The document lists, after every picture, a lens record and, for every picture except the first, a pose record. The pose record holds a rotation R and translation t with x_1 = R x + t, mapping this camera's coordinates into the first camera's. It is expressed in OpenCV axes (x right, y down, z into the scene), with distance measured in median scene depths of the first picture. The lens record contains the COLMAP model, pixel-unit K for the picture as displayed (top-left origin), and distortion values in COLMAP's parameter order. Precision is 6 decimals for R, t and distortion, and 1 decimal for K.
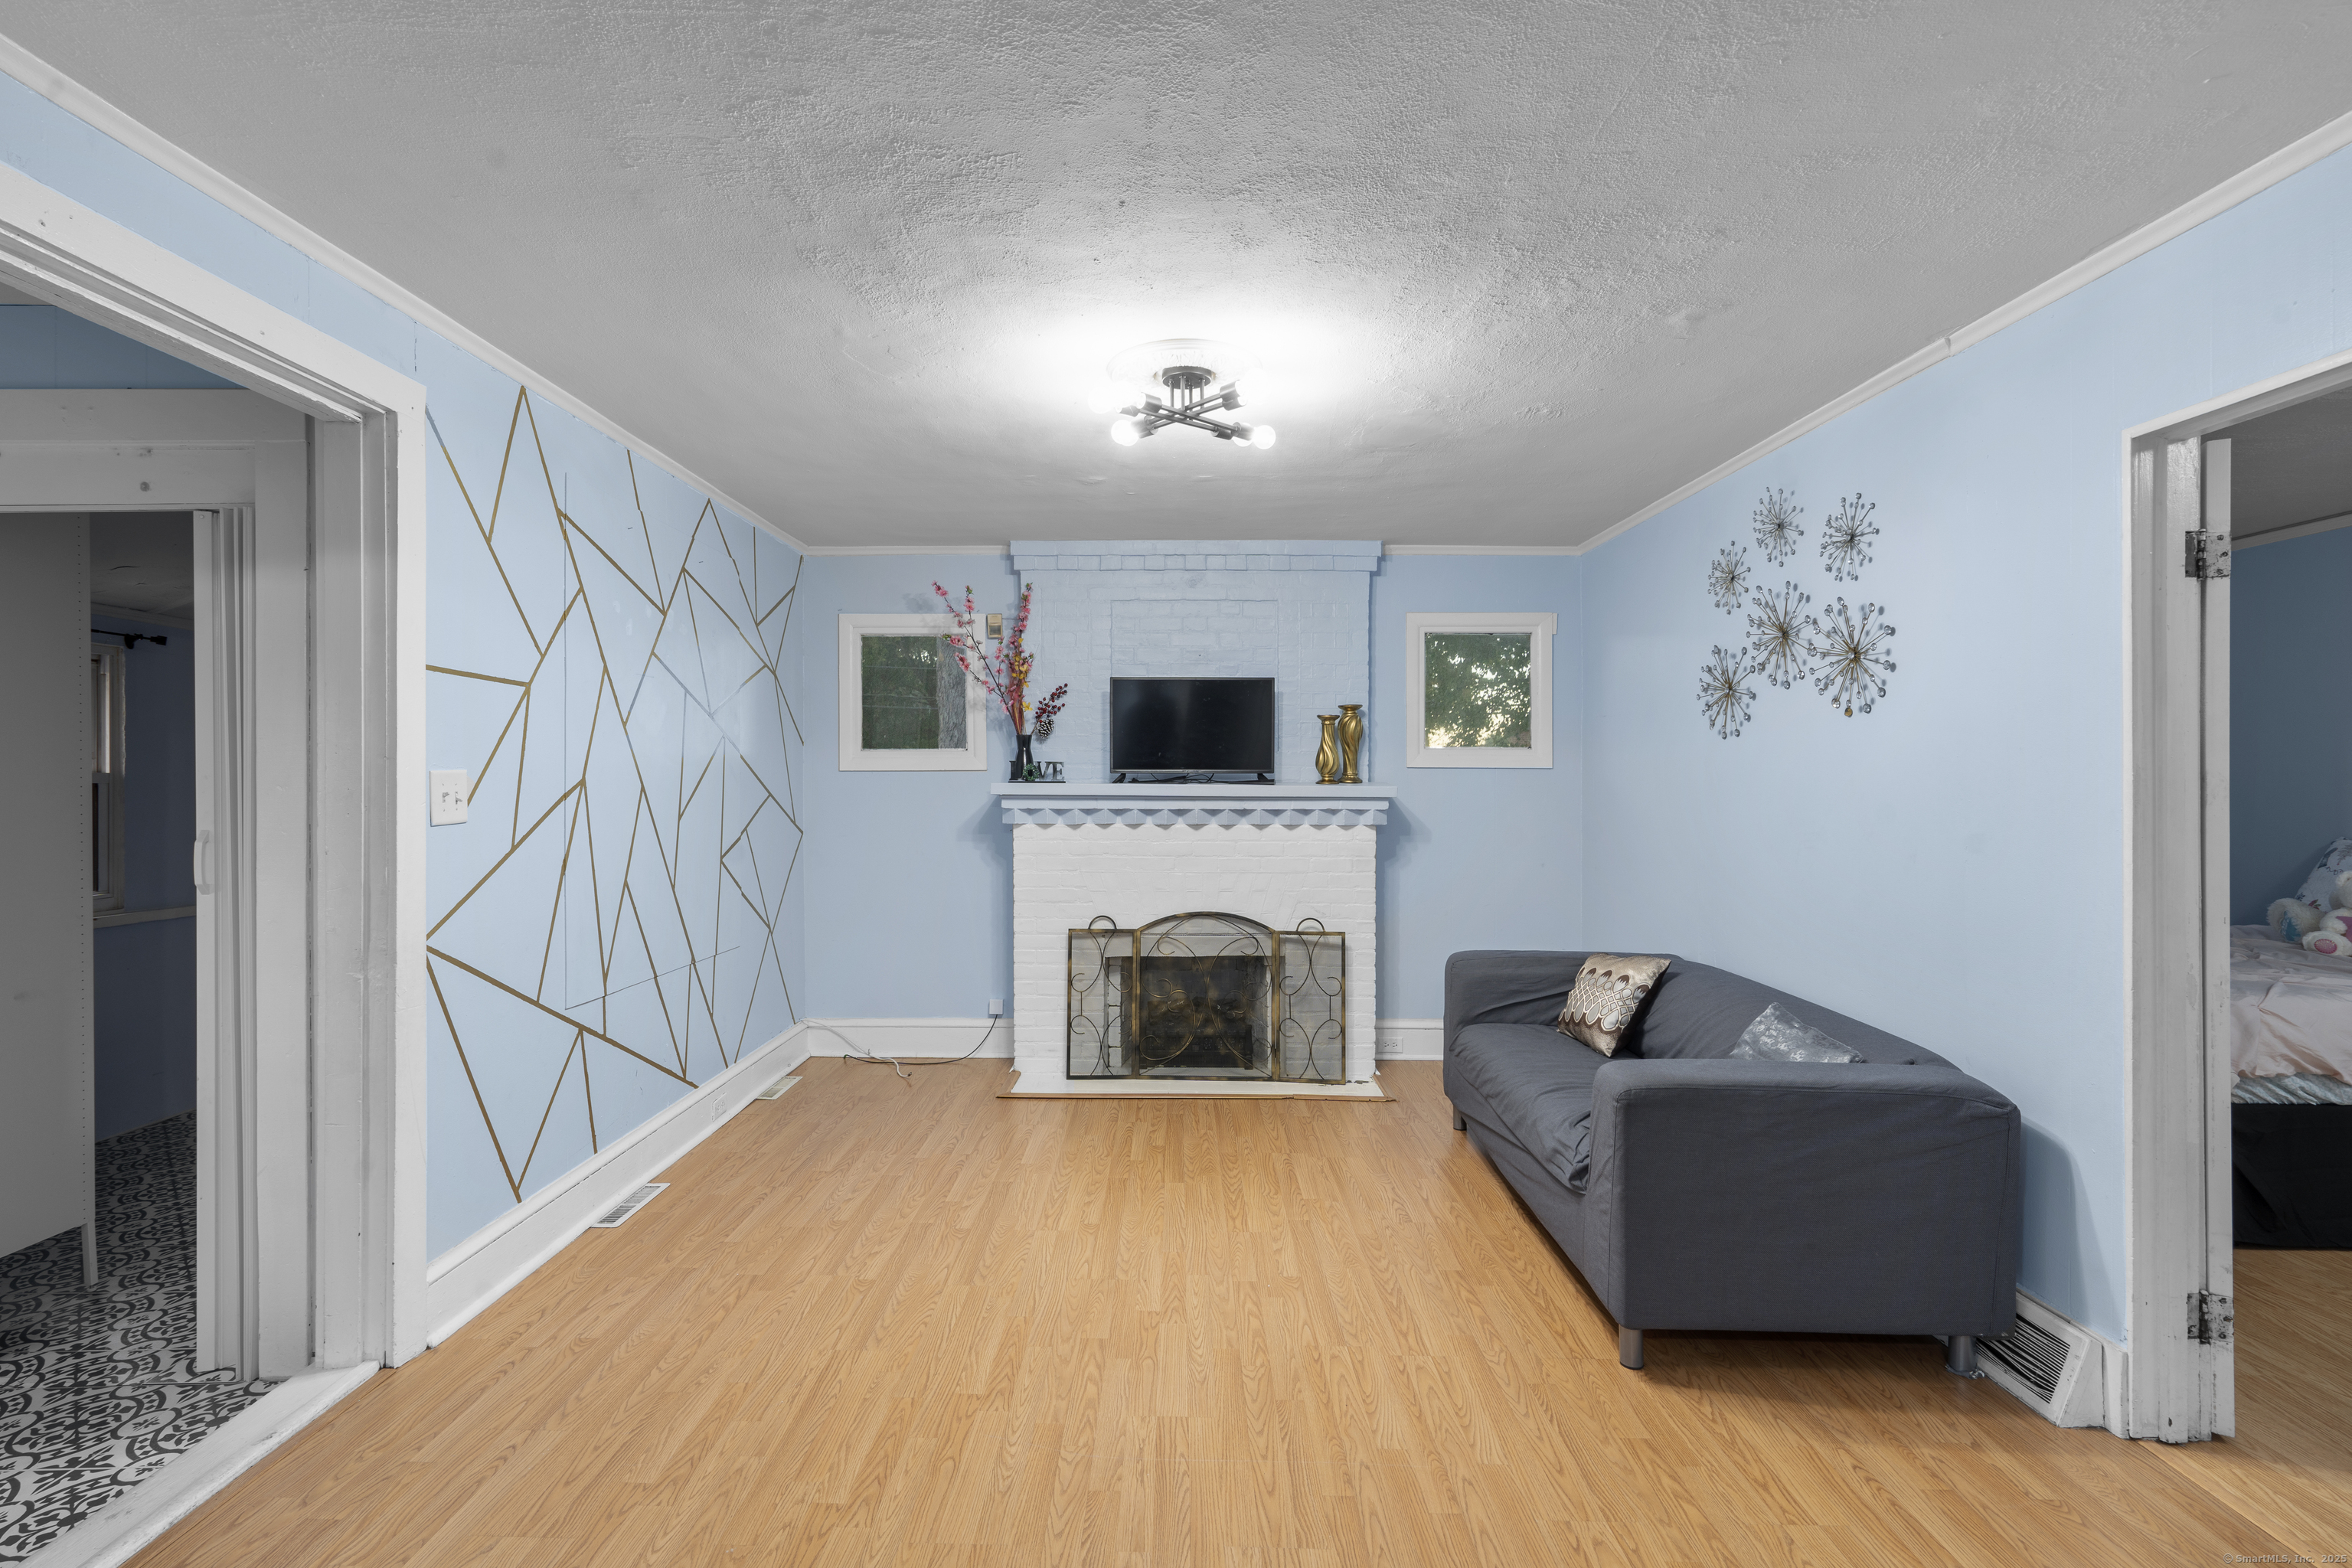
lens RADIAL K [[1106.7, 0, 1164.5], [0, 1106.7, 785.1], [0, 0, 1]] dist [0.006365, 0.000358]
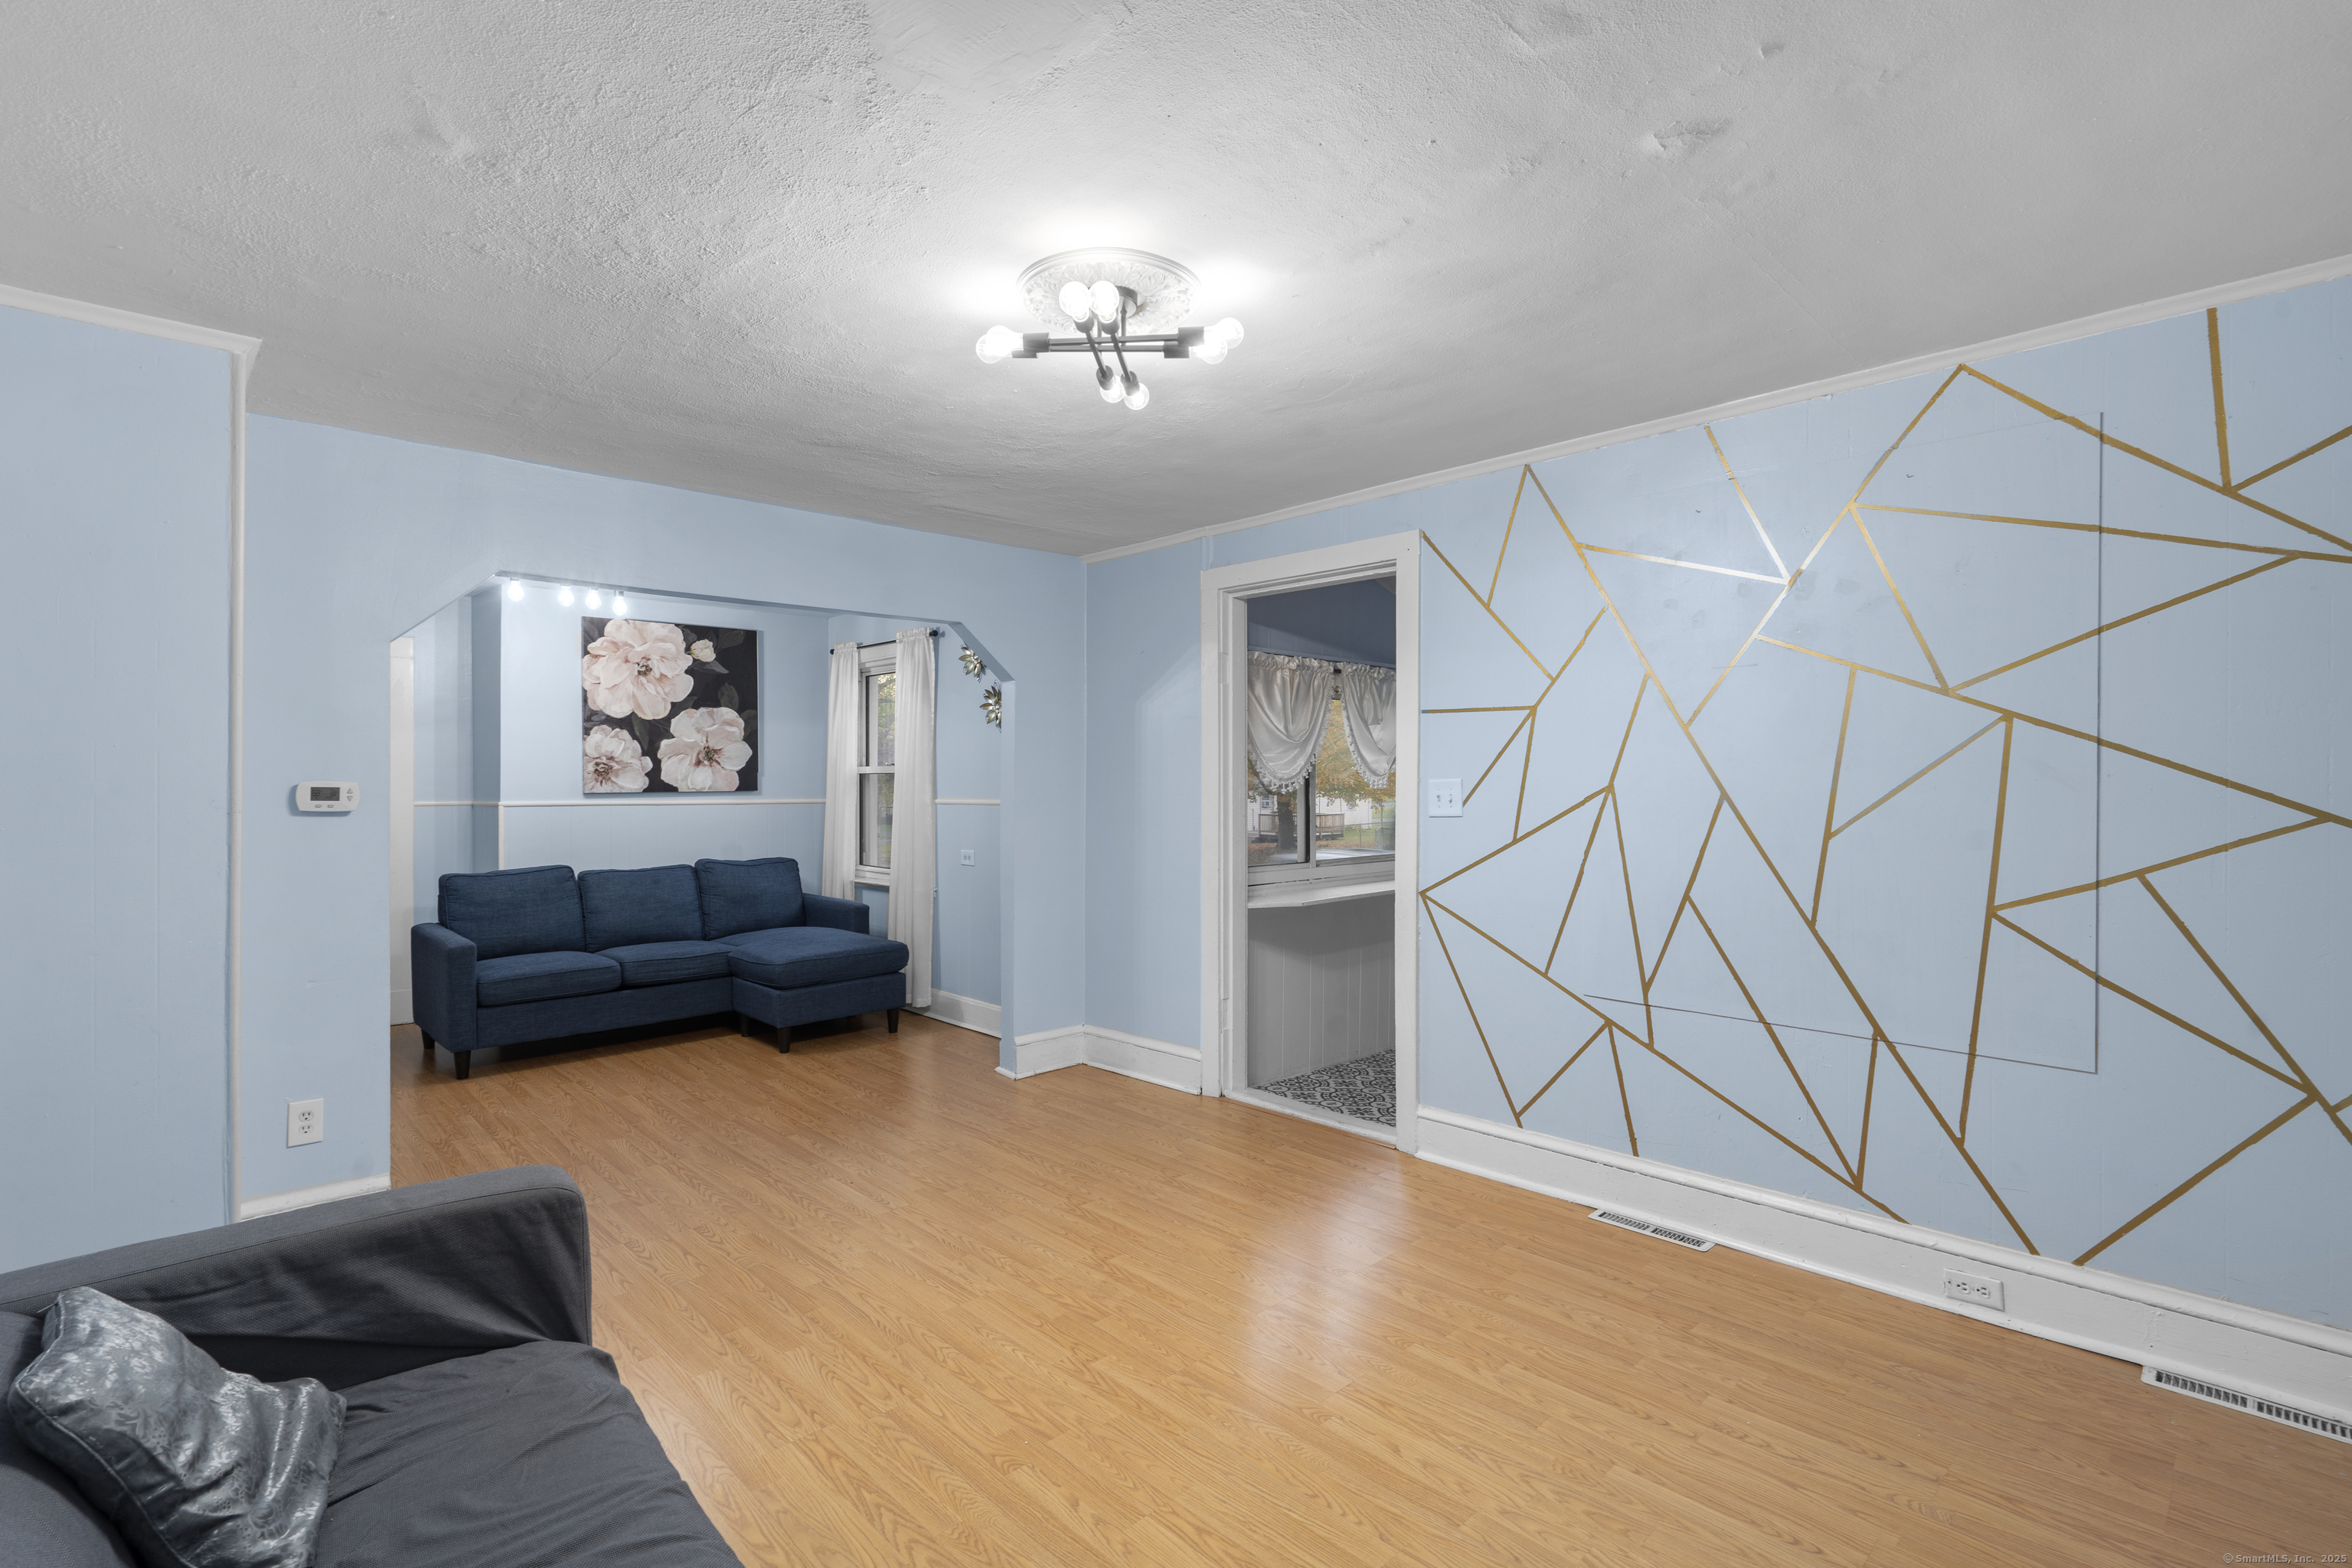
lens RADIAL K [[1106.7, 0, 1164.7], [0, 1106.7, 780.8], [0, 0, 1]] dist [0.006365, 0.000358]
pose [[-0.730466, 0.000775, -0.682948, 0.550076], [0.001059, 0.999999, 0.000002, -0.011574], [0.682948, -0.000722, -0.730467, 1.624050]]
